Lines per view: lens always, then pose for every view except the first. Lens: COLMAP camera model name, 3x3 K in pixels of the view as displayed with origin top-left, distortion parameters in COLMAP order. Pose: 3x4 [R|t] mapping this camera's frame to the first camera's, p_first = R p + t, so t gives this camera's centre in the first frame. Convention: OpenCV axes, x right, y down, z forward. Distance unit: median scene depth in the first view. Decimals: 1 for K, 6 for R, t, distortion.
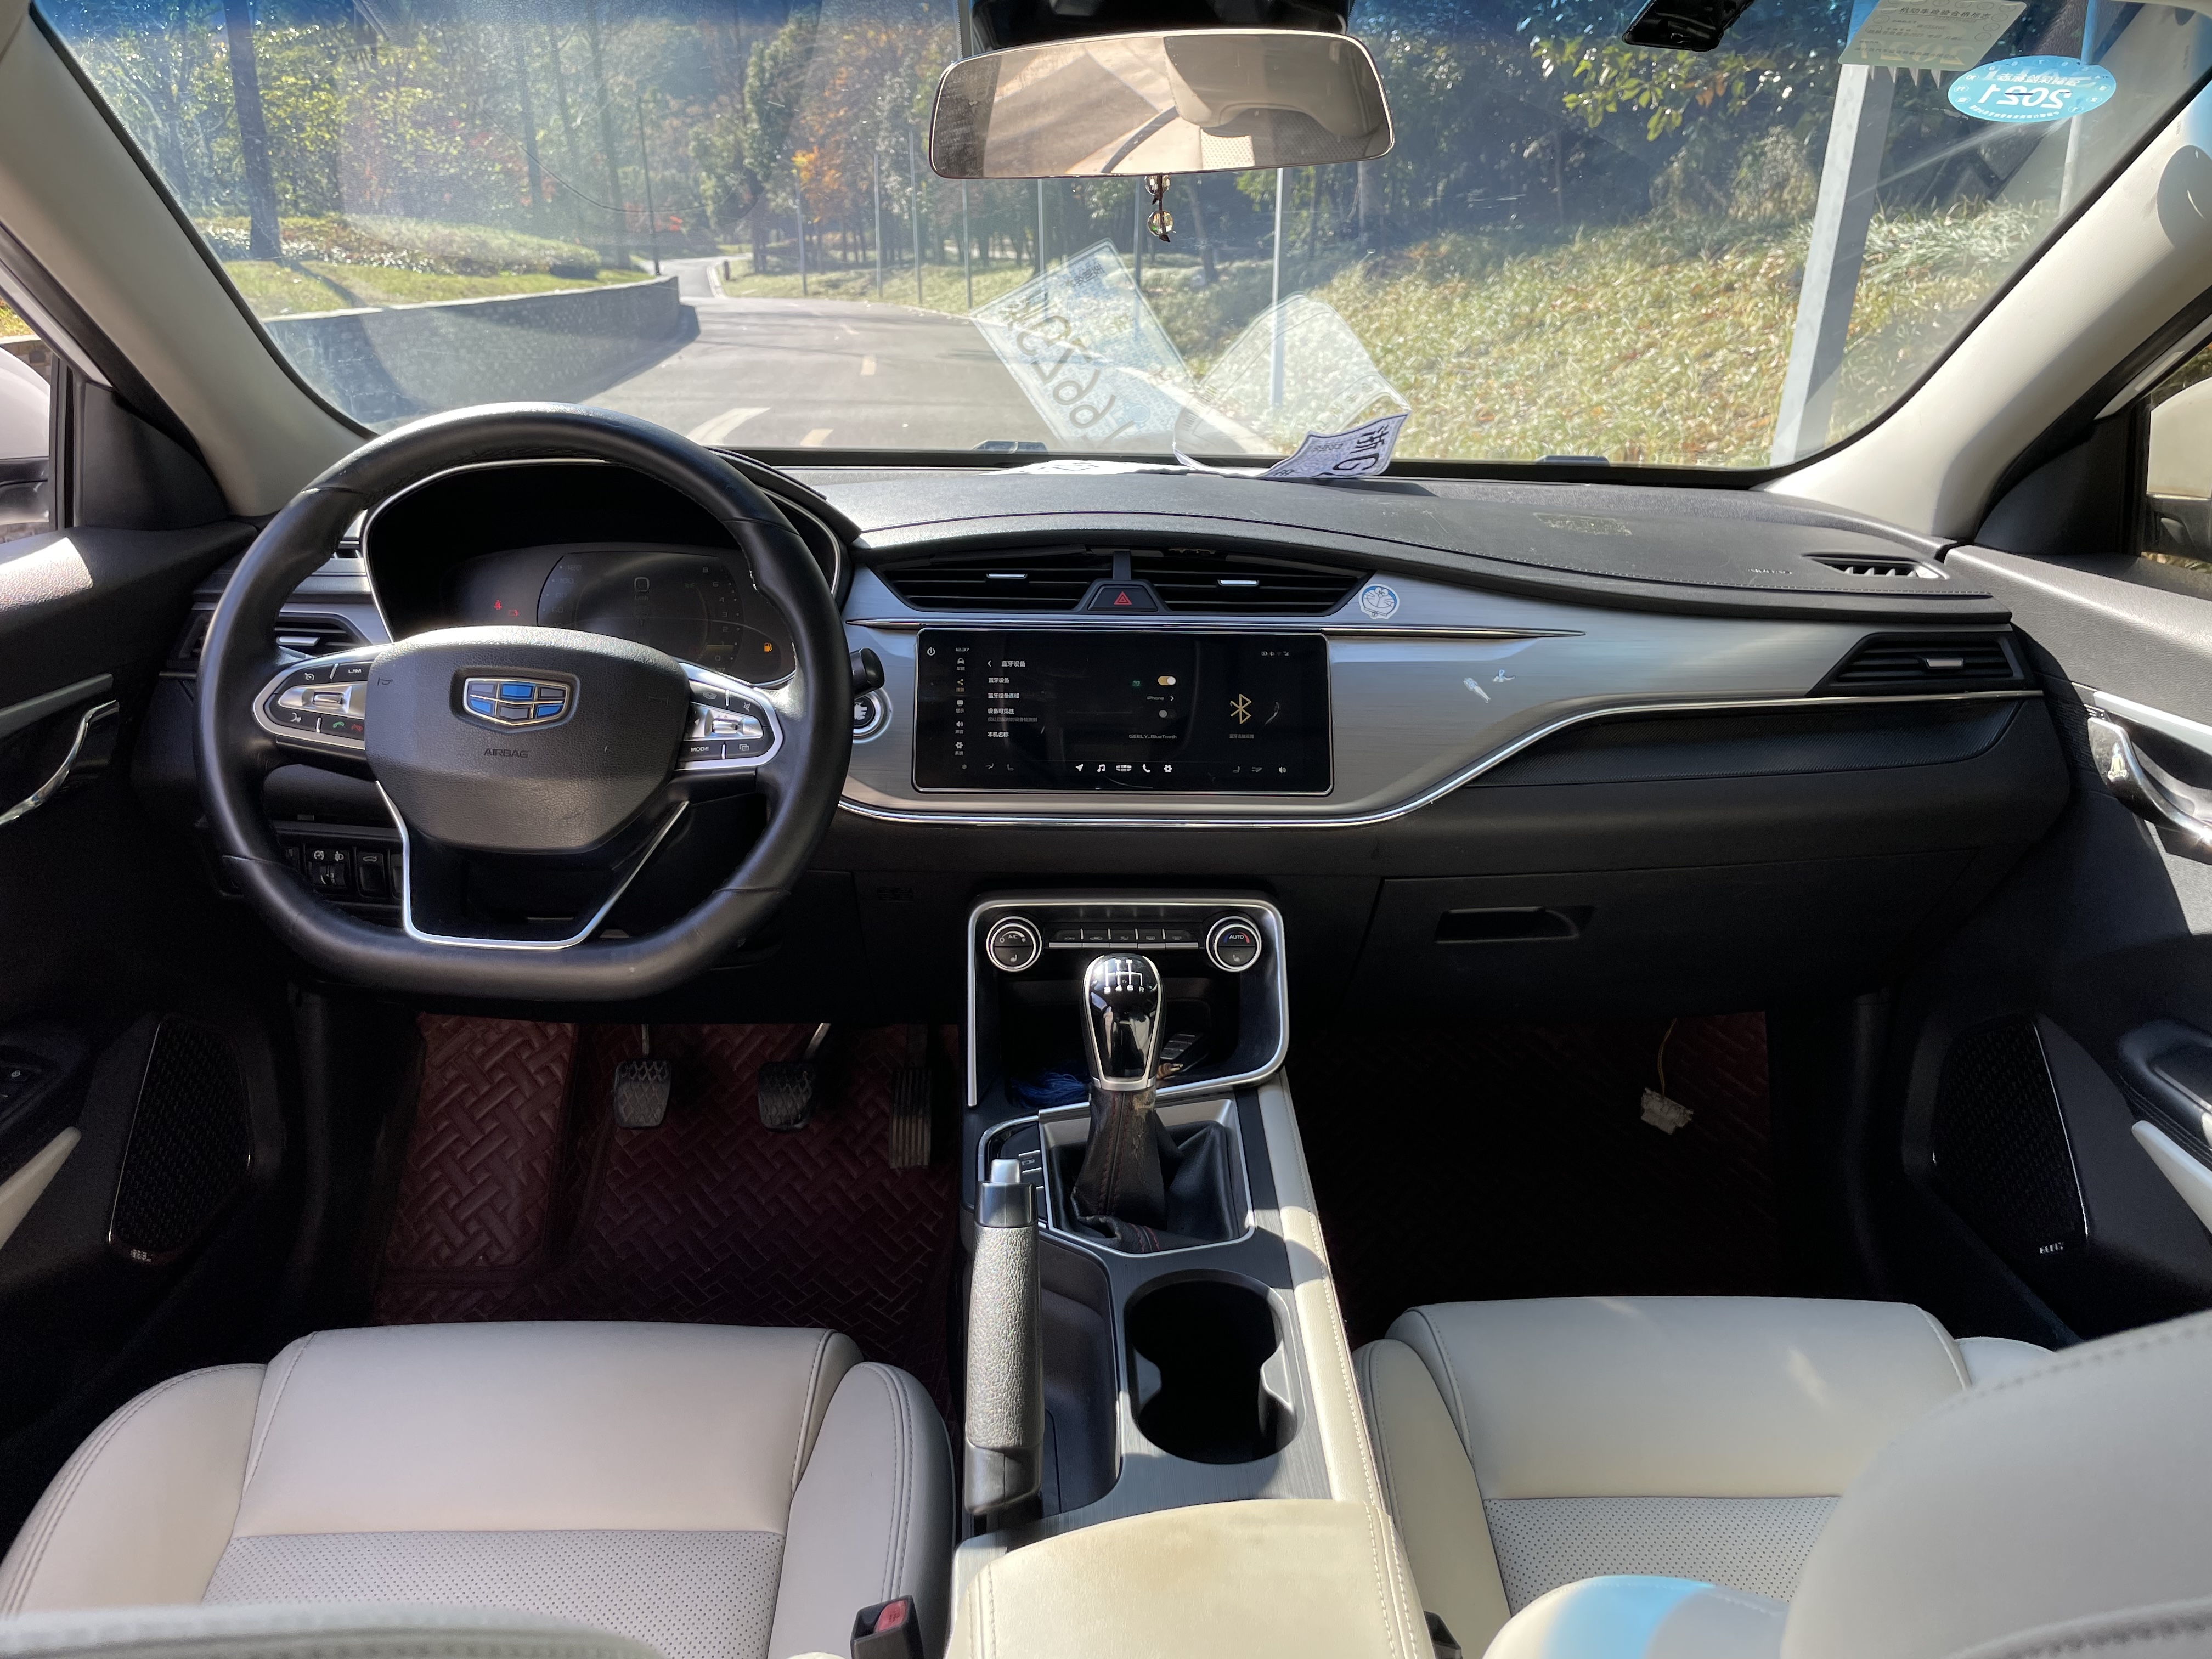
lens RADIAL K [[1657.9, 0, 1106.0], [0, 1657.9, 829.5], [0, 0, 1]] dist [0.054424, -0.008885]
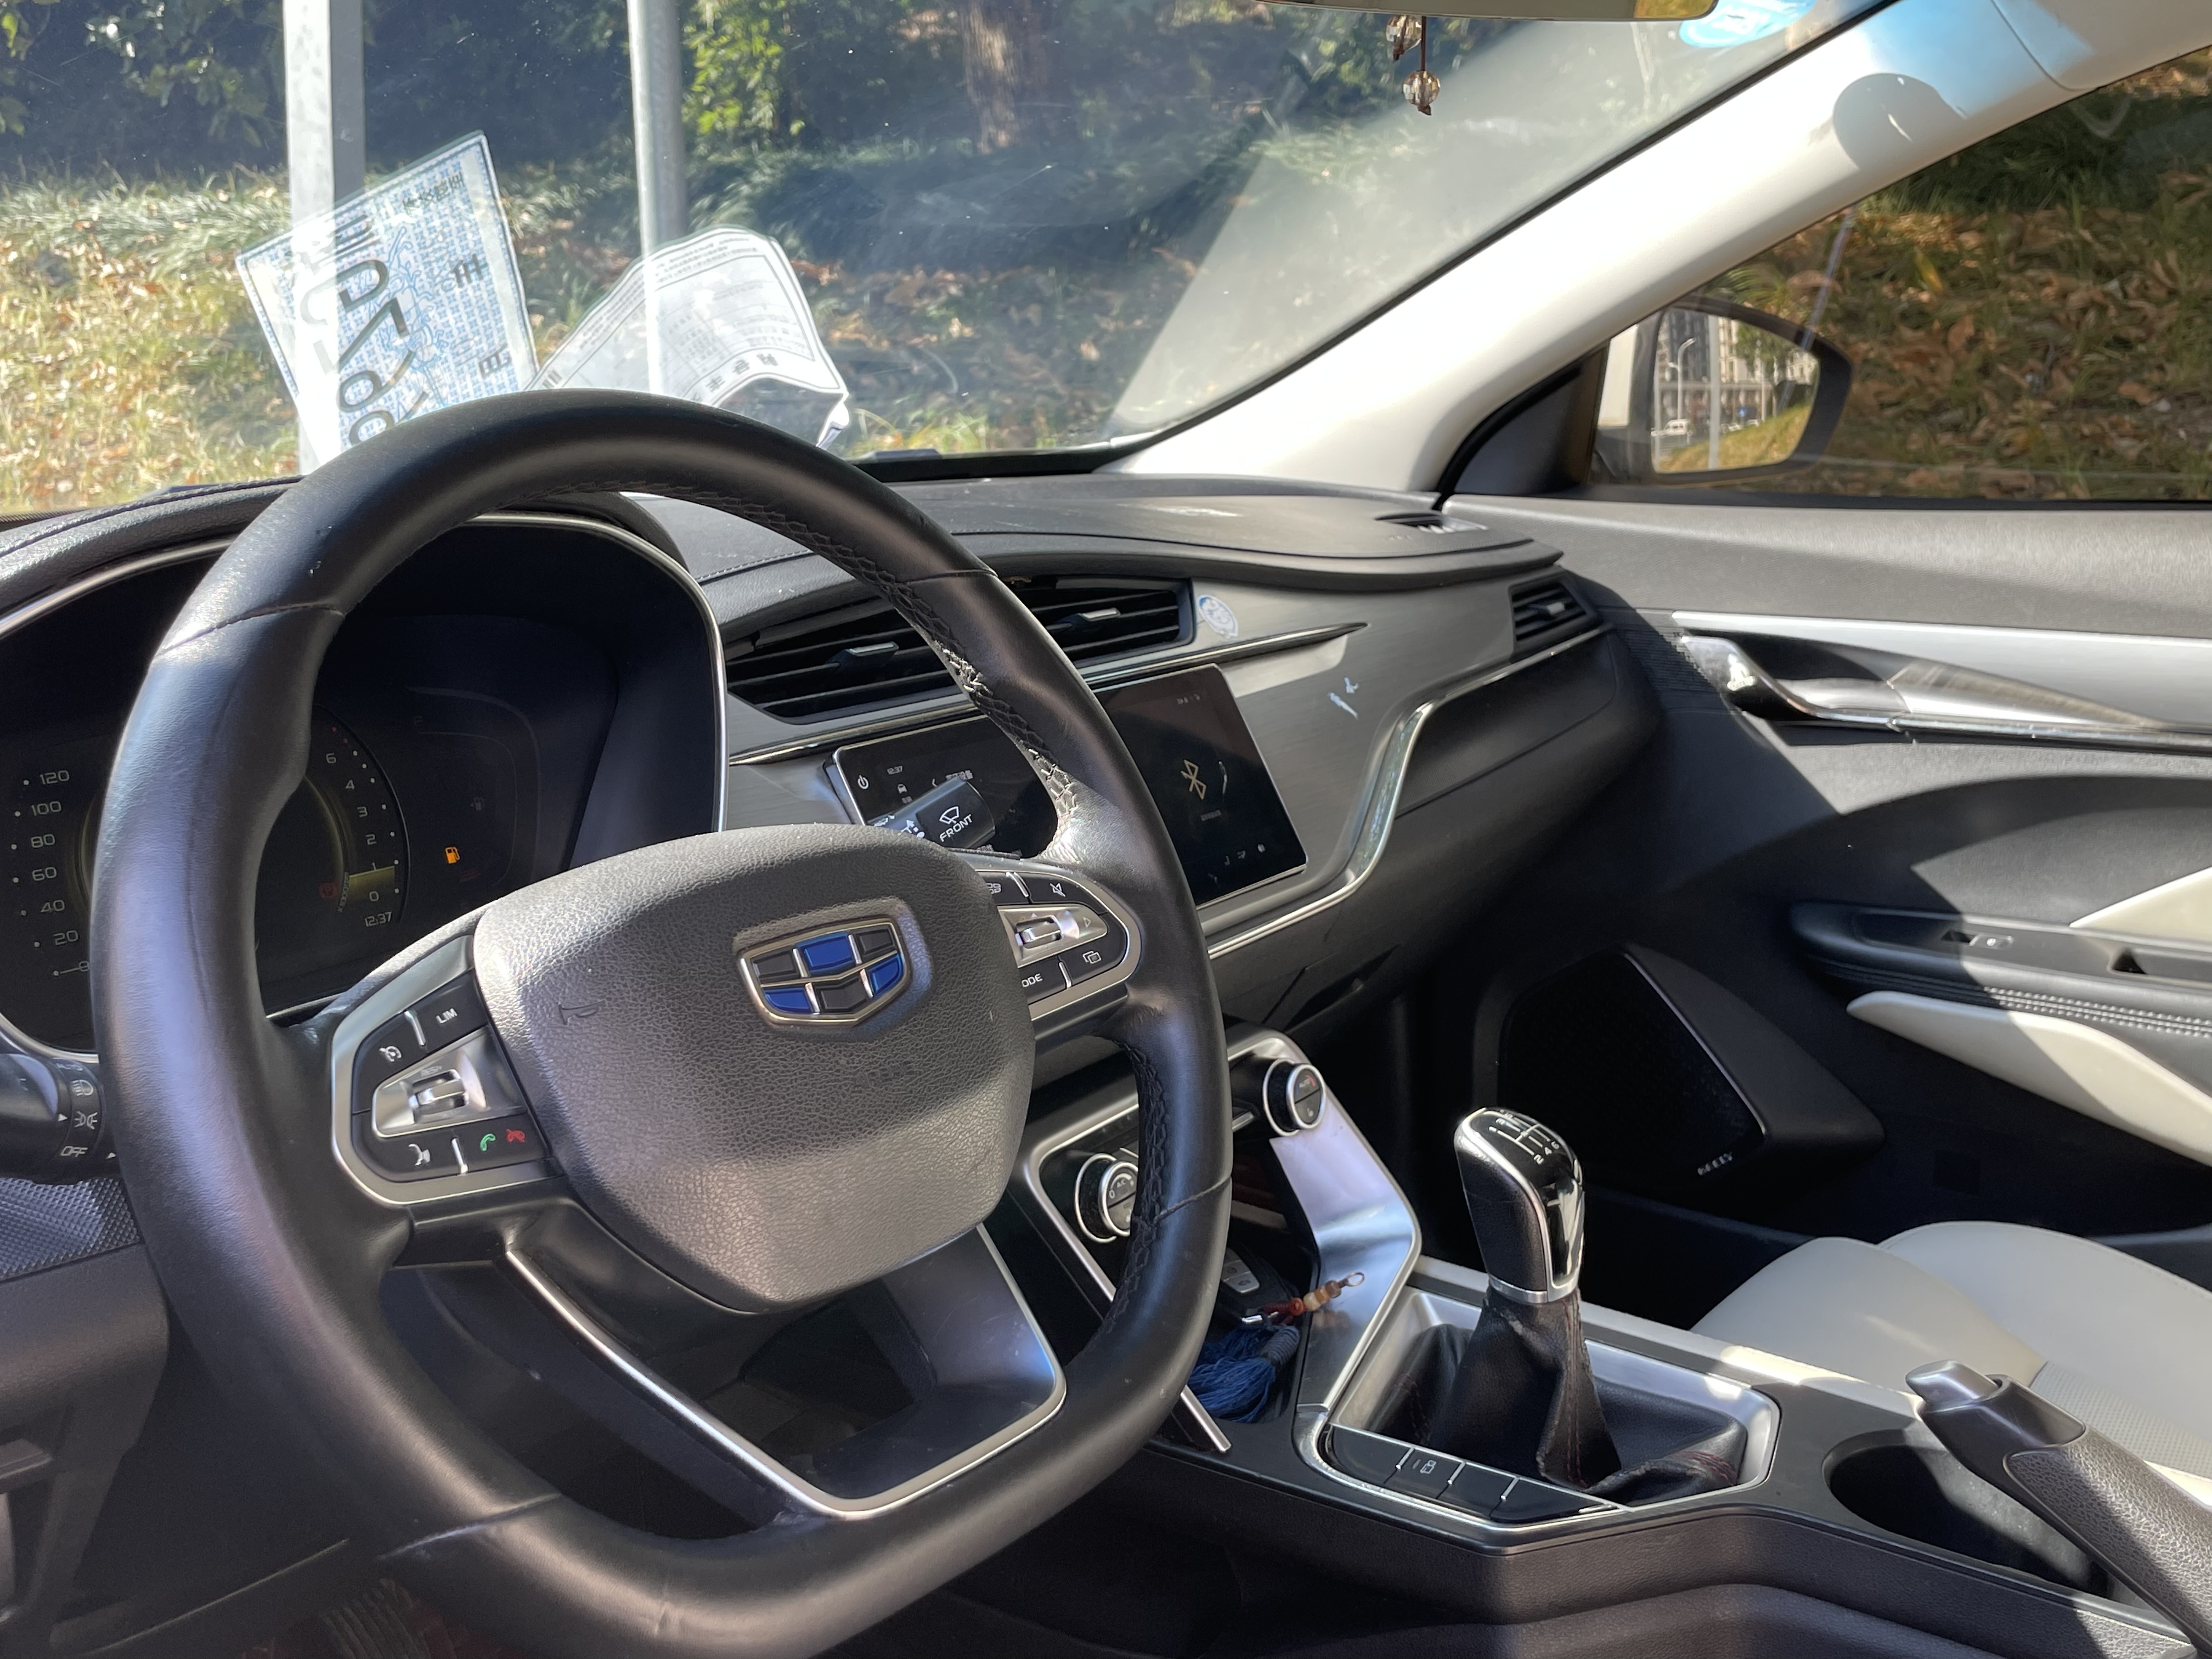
lens RADIAL K [[2090.8, 0, 1106.0], [0, 2090.8, 829.5], [0, 0, 1]] dist [0.059364, -0.011380]
pose [[0.630601, -0.202879, 0.749121, -0.647110], [0.253902, 0.966043, 0.047894, -0.108582], [-0.733400, 0.160001, 0.660700, 0.448529]]
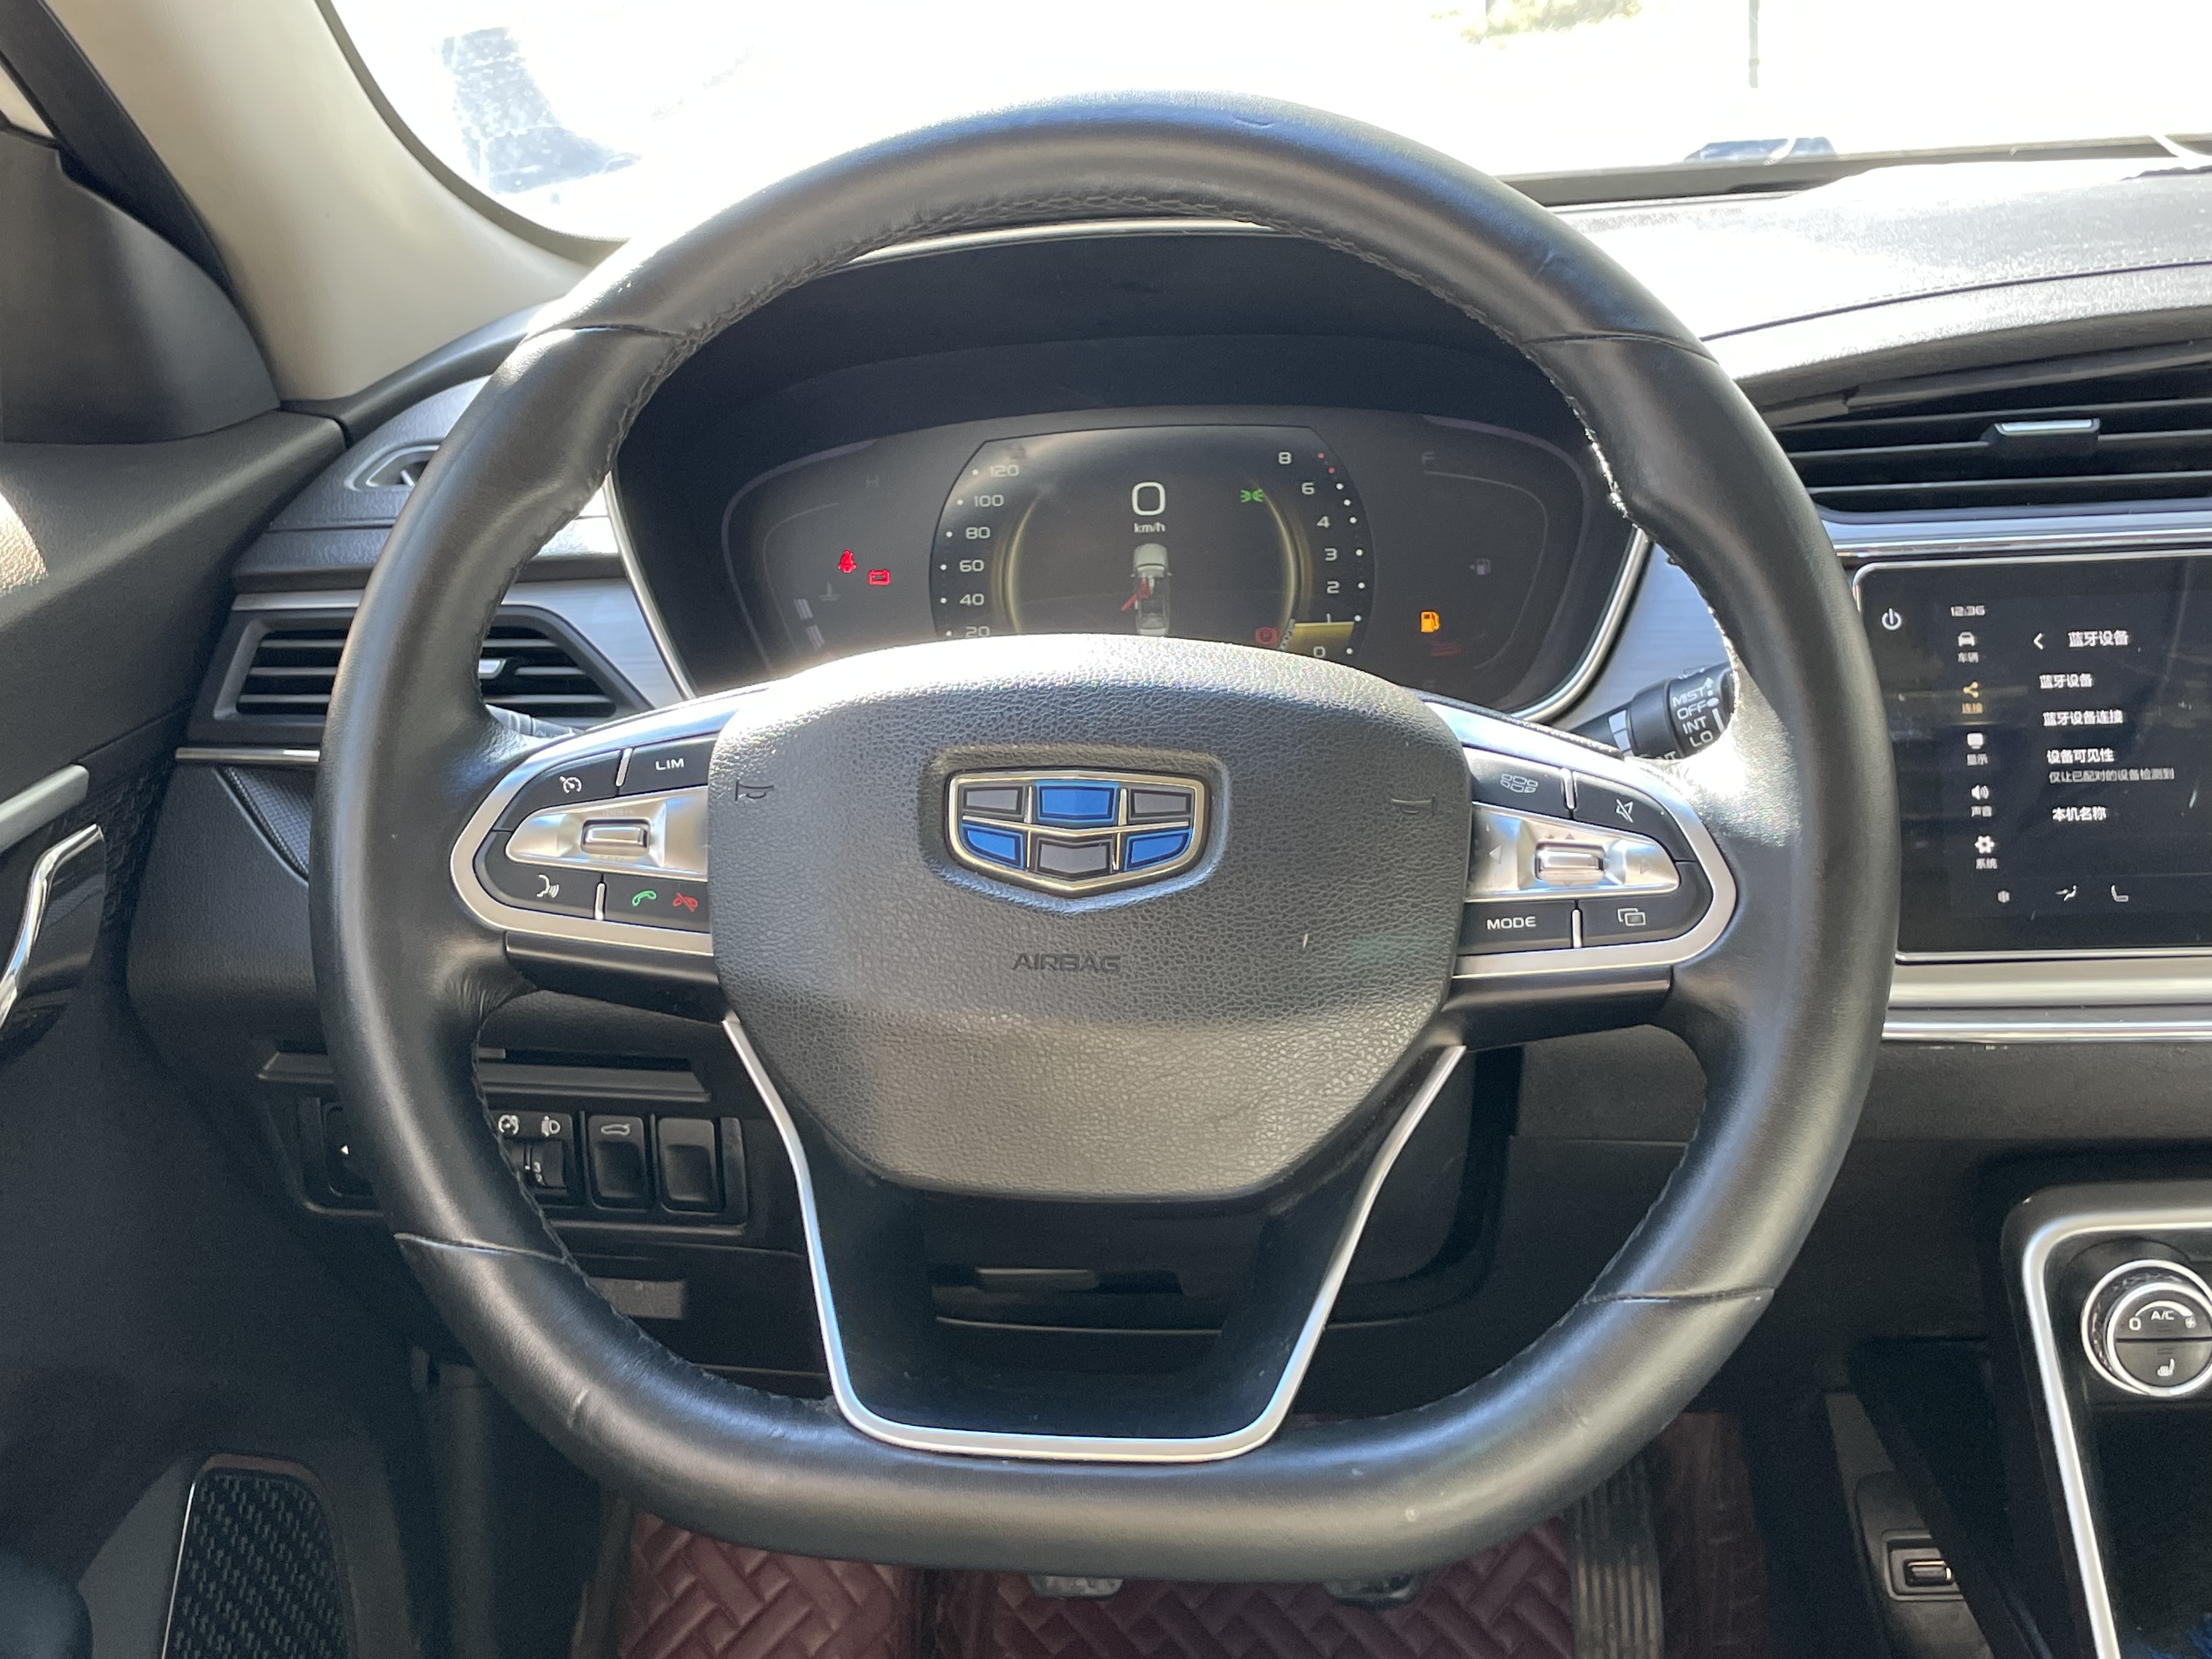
lens RADIAL K [[2636.6, 0, 1106.0], [0, 2636.6, 829.5], [0, 0, 1]] dist [0.159667, -0.370217]
pose [[0.991052, -0.038081, -0.127925, -0.225973], [0.038717, 0.999247, 0.002490, -0.066287], [0.127734, -0.007421, 0.991781, 0.317679]]
